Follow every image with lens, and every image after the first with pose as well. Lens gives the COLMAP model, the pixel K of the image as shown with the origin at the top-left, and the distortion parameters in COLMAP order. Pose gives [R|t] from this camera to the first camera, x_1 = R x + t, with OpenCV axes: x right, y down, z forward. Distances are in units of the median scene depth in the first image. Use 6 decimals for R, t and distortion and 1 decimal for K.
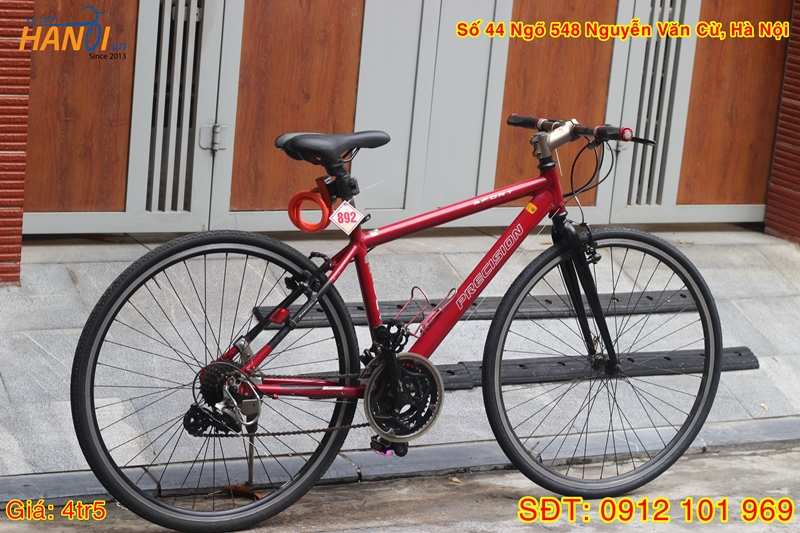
lens RADIAL K [[1860.5, 0, 400.0], [0, 1860.5, 266.5], [0, 0, 1]] dist [-0.097882, -0.459576]
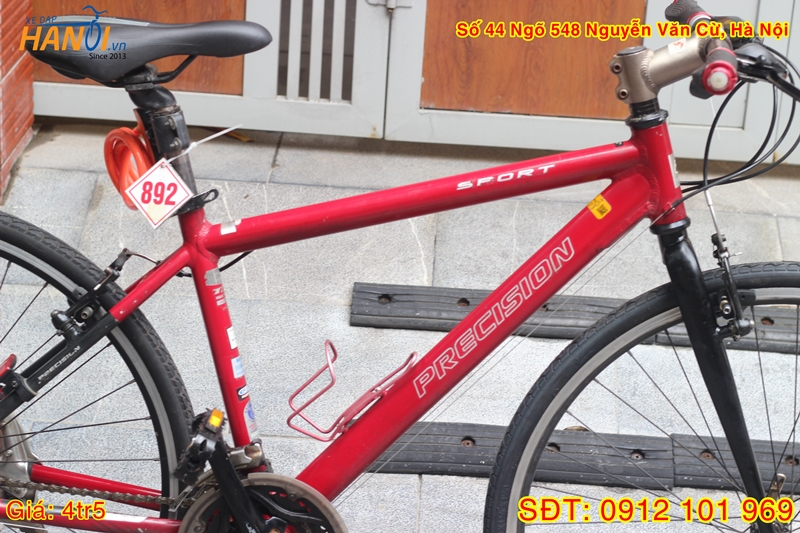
lens RADIAL K [[1860.5, 0, 400.0], [0, 1860.5, 266.5], [0, 0, 1]] dist [-0.097882, -0.459576]
pose [[0.866920, 0.142924, -0.477517, 0.212979], [-0.087727, 0.986805, 0.136090, -0.063937], [0.490667, -0.076087, 0.868019, 0.477350]]
